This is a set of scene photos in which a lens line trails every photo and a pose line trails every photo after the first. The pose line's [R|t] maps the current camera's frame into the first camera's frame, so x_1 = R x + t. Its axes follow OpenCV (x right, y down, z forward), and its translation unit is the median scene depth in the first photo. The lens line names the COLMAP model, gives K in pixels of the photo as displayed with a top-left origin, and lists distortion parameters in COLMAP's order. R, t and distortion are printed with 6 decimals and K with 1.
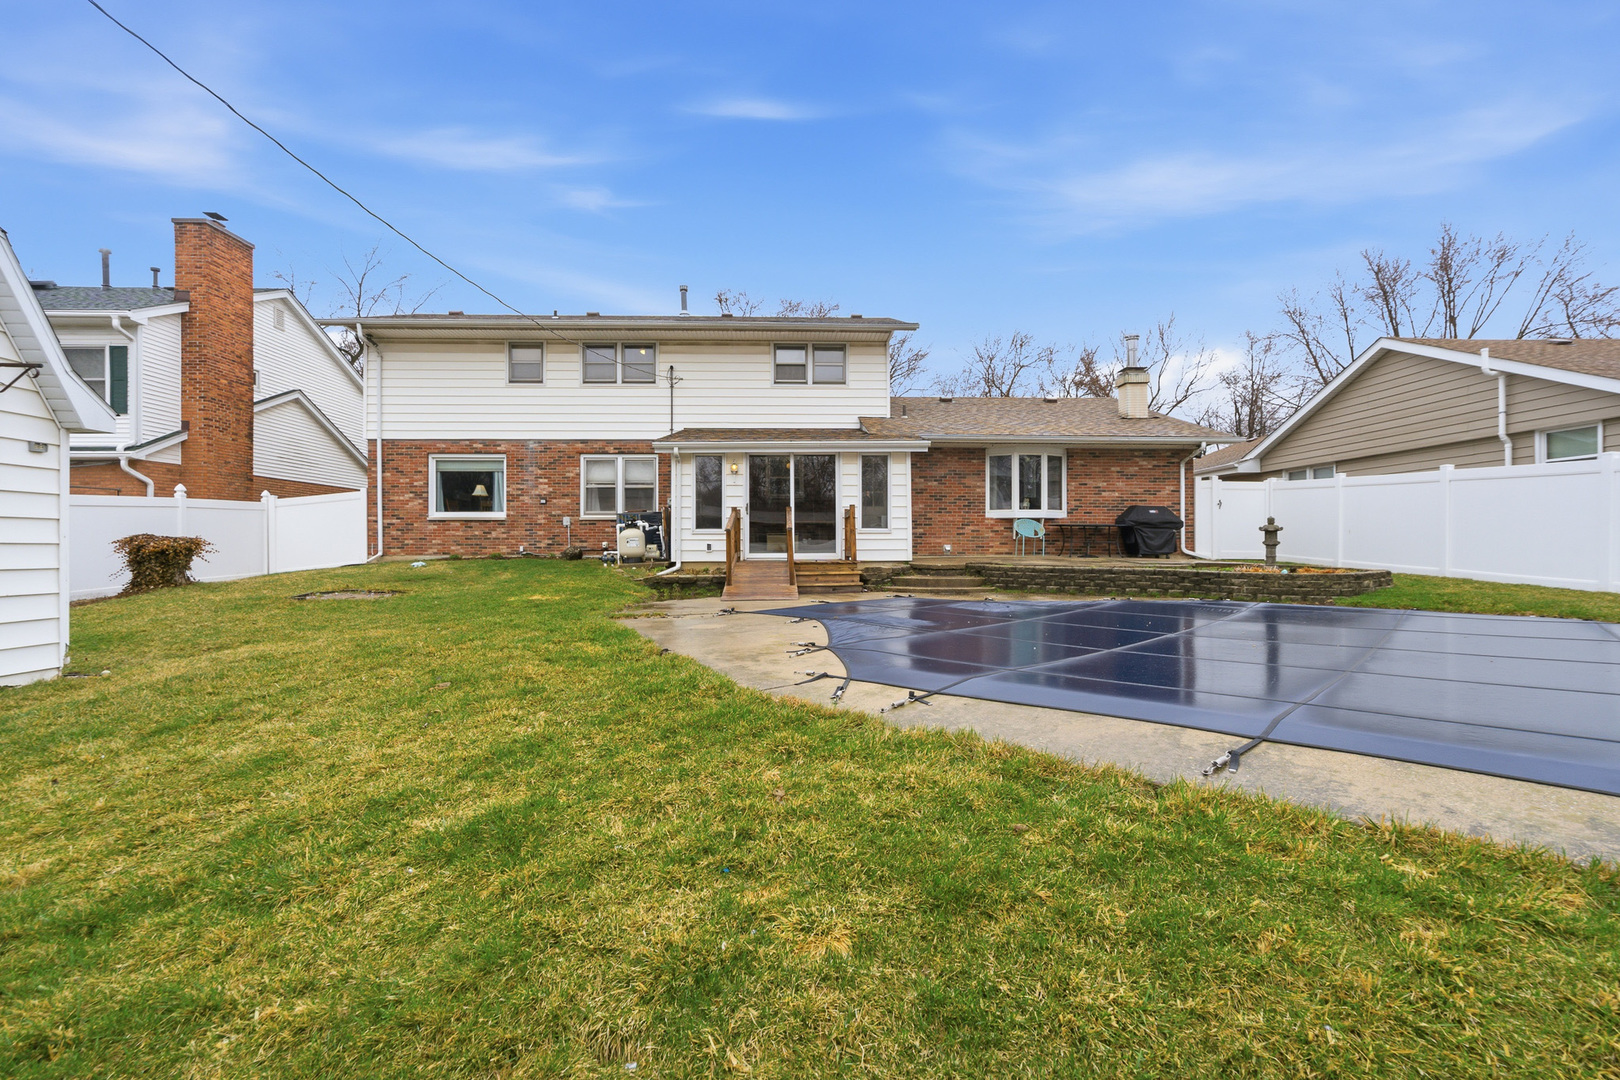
lens RADIAL K [[753.6, 0, 799.3], [0, 753.6, 549.7], [0, 0, 1]] dist [-0.001850, 0.002738]
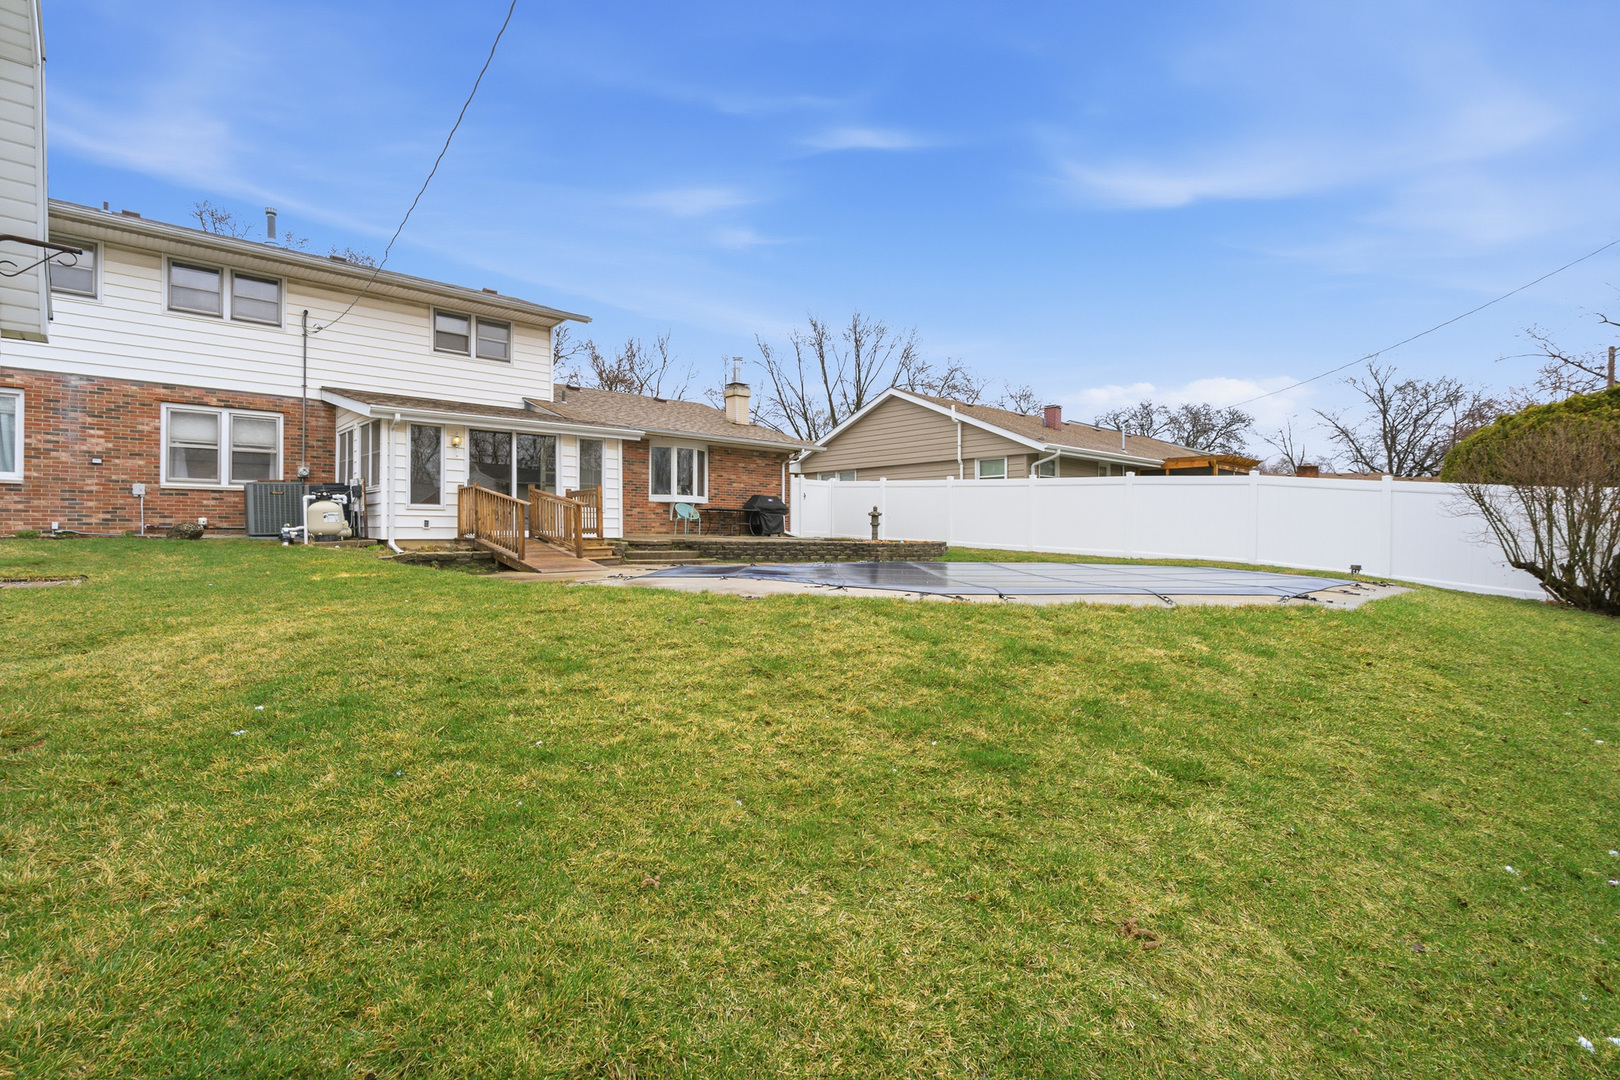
lens RADIAL K [[753.6, 0, 806.2], [0, 753.6, 535.2], [0, 0, 1]] dist [-0.001850, 0.002738]
pose [[0.756641, 0.000172, 0.653831, -0.314067], [0.001022, 0.999998, -0.001445, 0.010612], [-0.653830, 0.001762, 0.756640, -0.008977]]
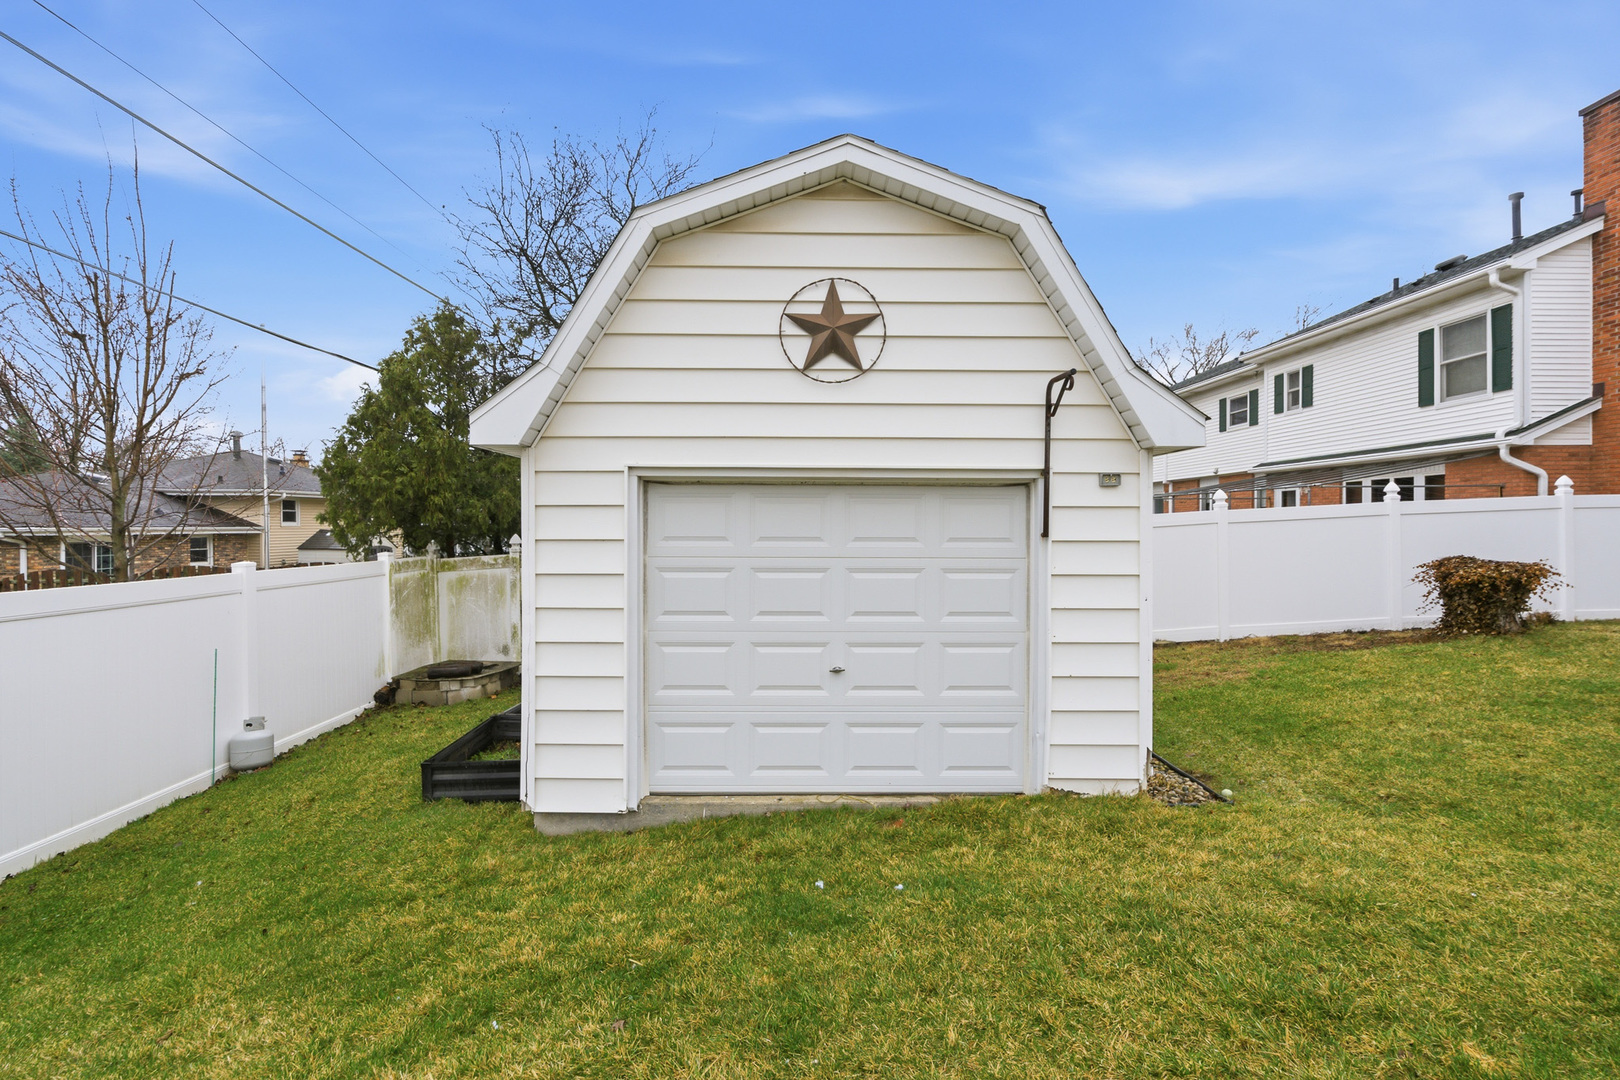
lens RADIAL K [[753.6, 0, 811.5], [0, 753.6, 525.0], [0, 0, 1]] dist [-0.001850, 0.002738]
pose [[-0.000920, -0.000592, -0.999999, -0.097089], [-0.005020, 0.999987, -0.000587, -0.032568], [0.999987, 0.005020, -0.000923, 0.257864]]
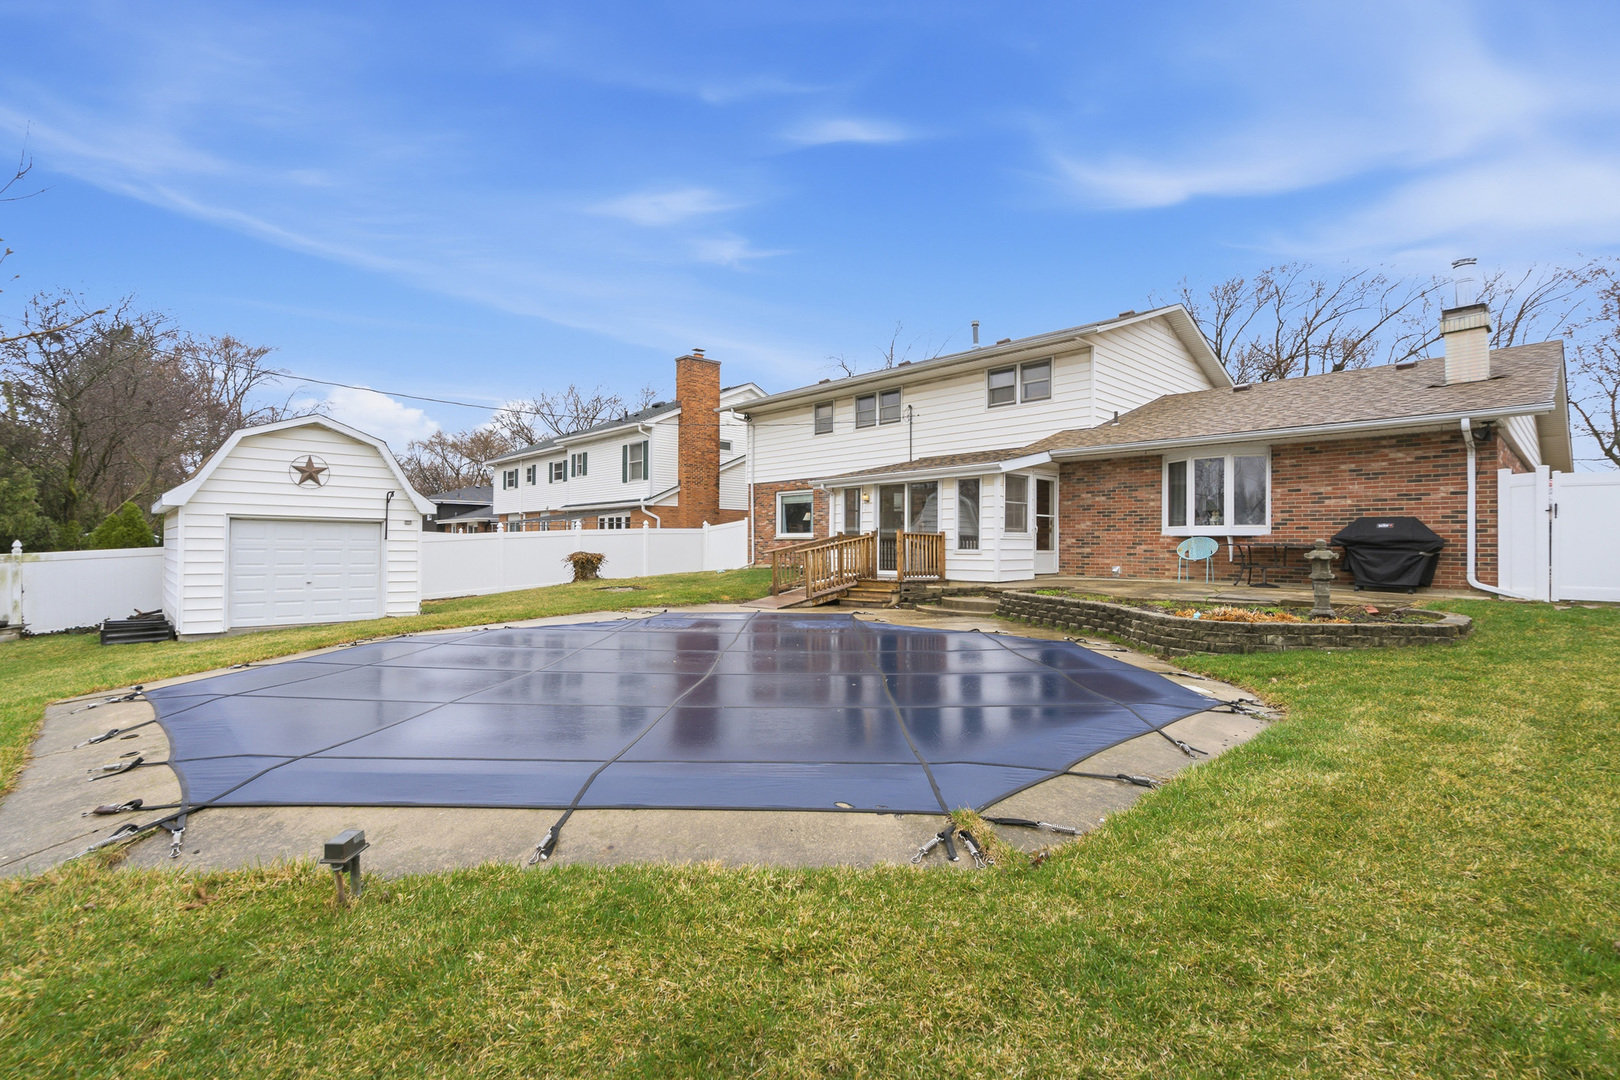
lens RADIAL K [[753.6, 0, 806.4], [0, 753.6, 544.4], [0, 0, 1]] dist [-0.001850, 0.002738]
pose [[0.657859, 0.002205, -0.753138, 0.629931], [-0.010791, 0.999921, -0.006498, -0.022393], [0.753064, 0.012401, 0.657830, 0.130199]]
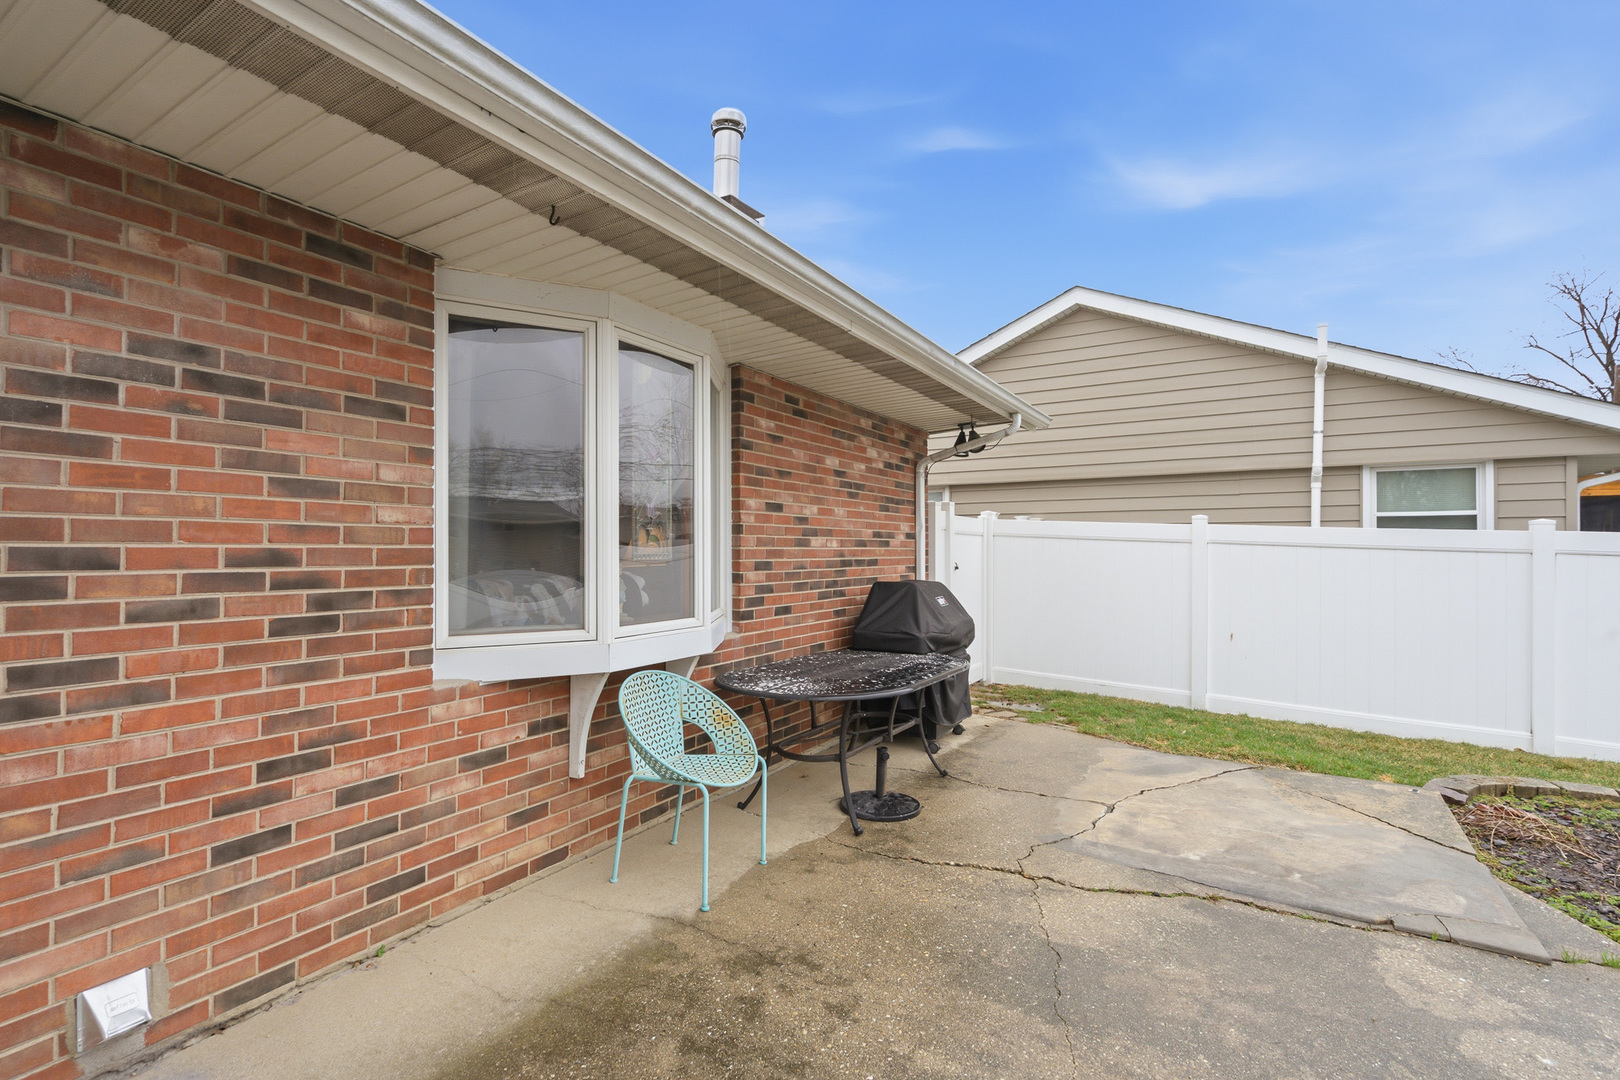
lens RADIAL K [[753.6, 0, 813.8], [0, 753.6, 547.4], [0, 0, 1]] dist [-0.001850, 0.002738]
pose [[0.539288, 0.000966, 0.842121, 0.155973], [0.004267, 0.999983, -0.003880, -0.071705], [-0.842111, 0.005686, 0.539275, 0.847096]]
